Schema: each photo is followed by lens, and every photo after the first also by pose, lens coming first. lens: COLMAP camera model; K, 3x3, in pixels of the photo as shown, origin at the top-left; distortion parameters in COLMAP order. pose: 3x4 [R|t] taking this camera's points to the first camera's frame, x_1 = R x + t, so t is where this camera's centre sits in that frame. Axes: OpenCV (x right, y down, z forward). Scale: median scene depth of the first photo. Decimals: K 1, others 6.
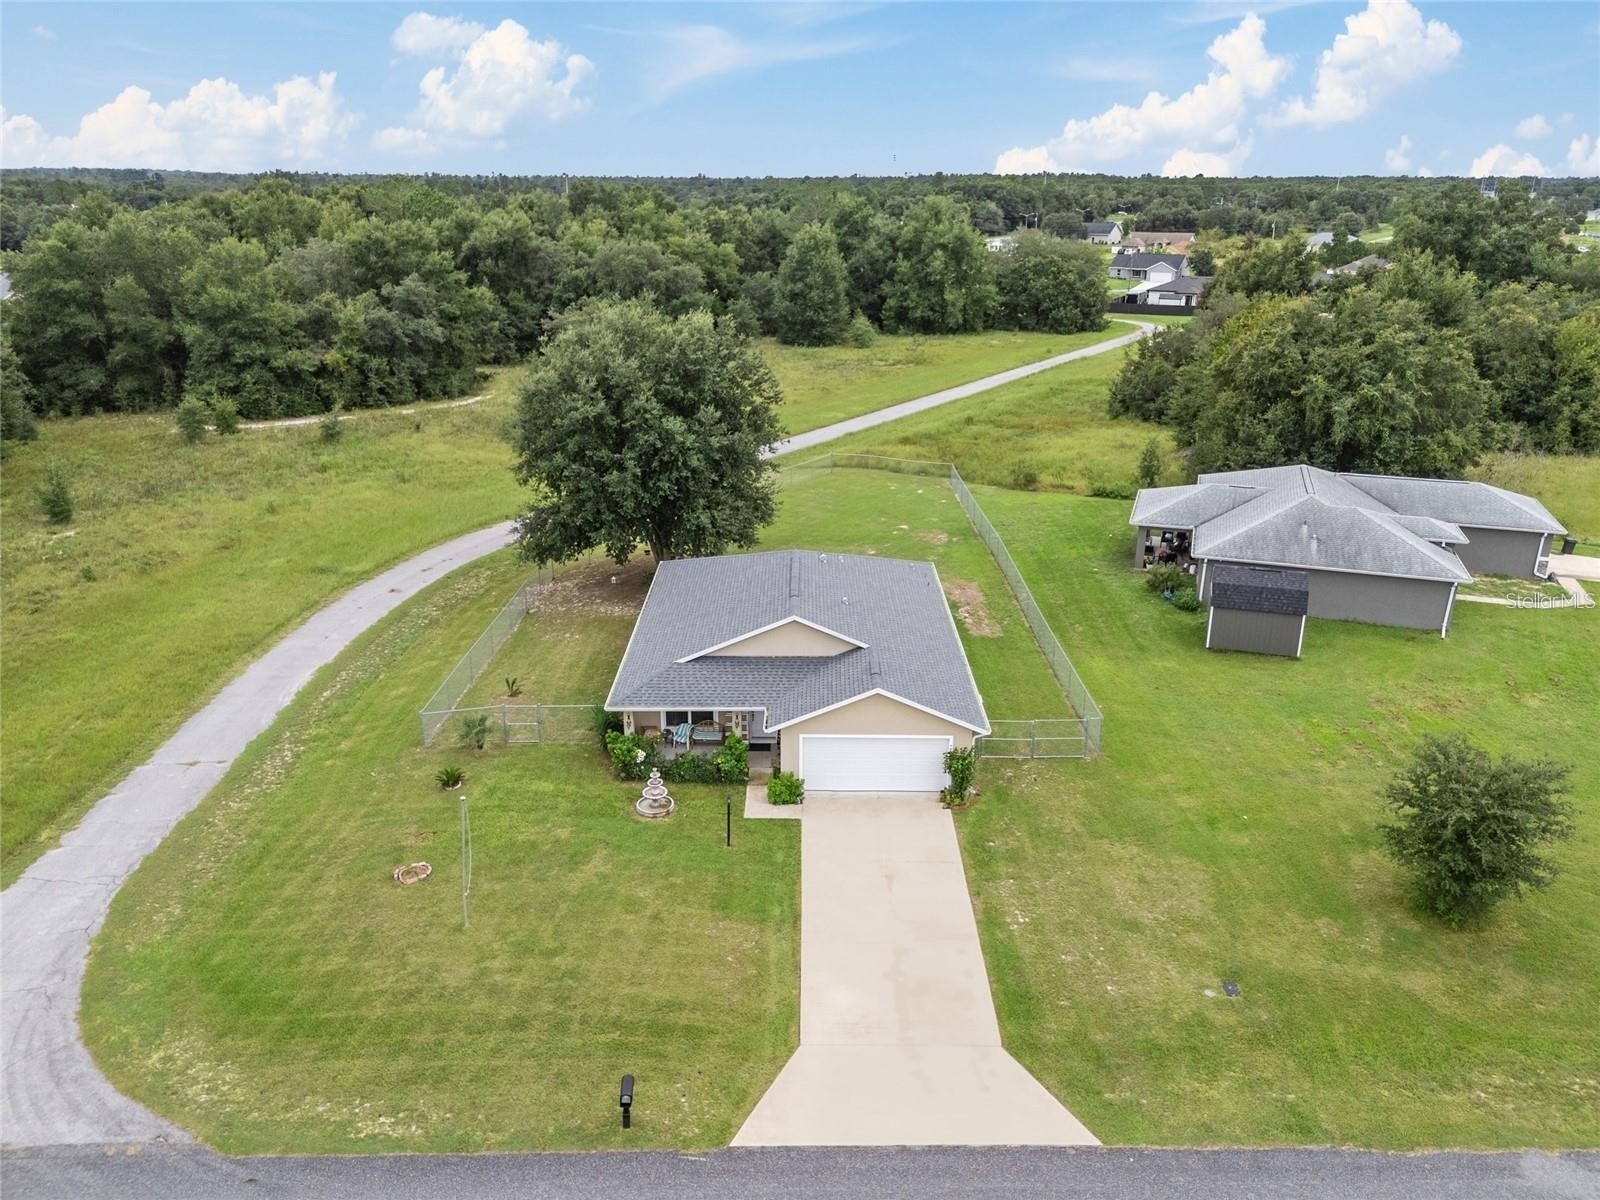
lens RADIAL K [[1179.7, 0, 801.3], [0, 1179.7, 590.0], [0, 0, 1]] dist [0.073405, -0.067905]
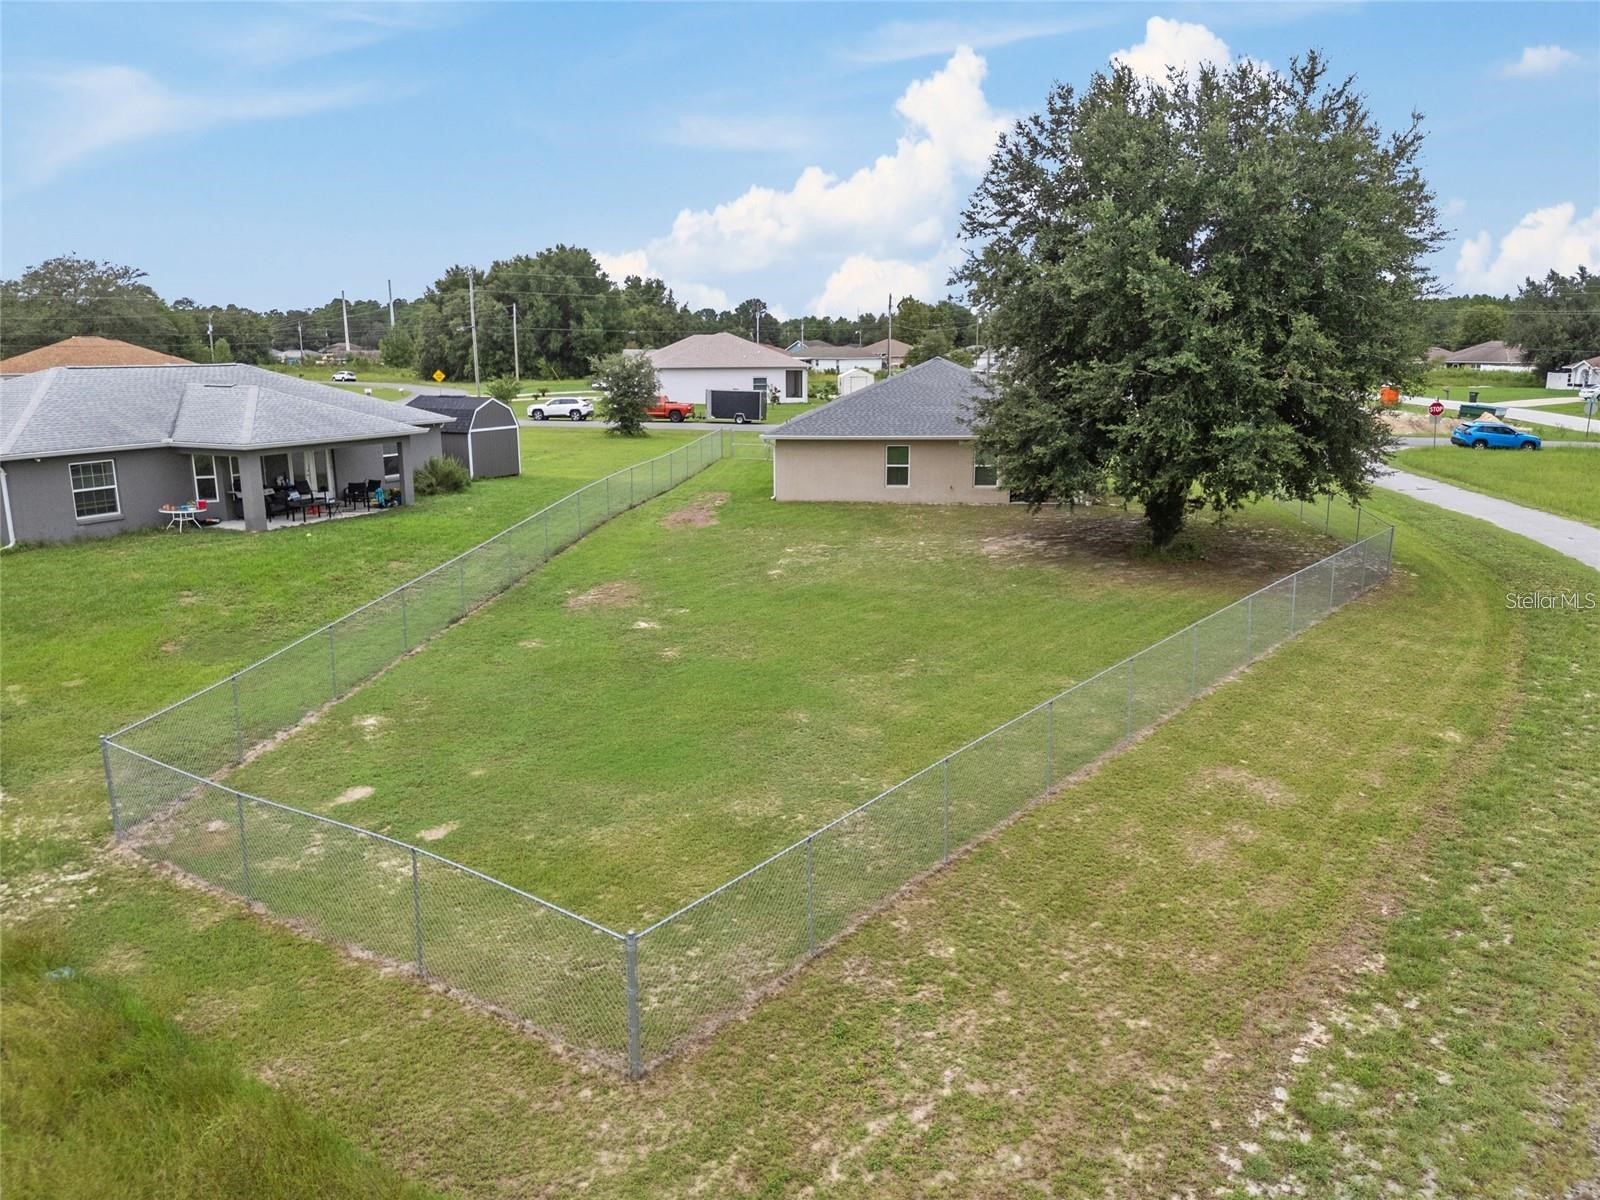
lens RADIAL K [[1174.8, 0, 800.0], [0, 1174.8, 600.0], [0, 0, 1]] dist [0.075657, -0.074866]
pose [[-0.992943, -0.025458, 0.115829, -0.008198], [0.038491, 0.854634, 0.517802, -0.290003], [-0.112174, 0.518606, -0.847623, 1.486872]]
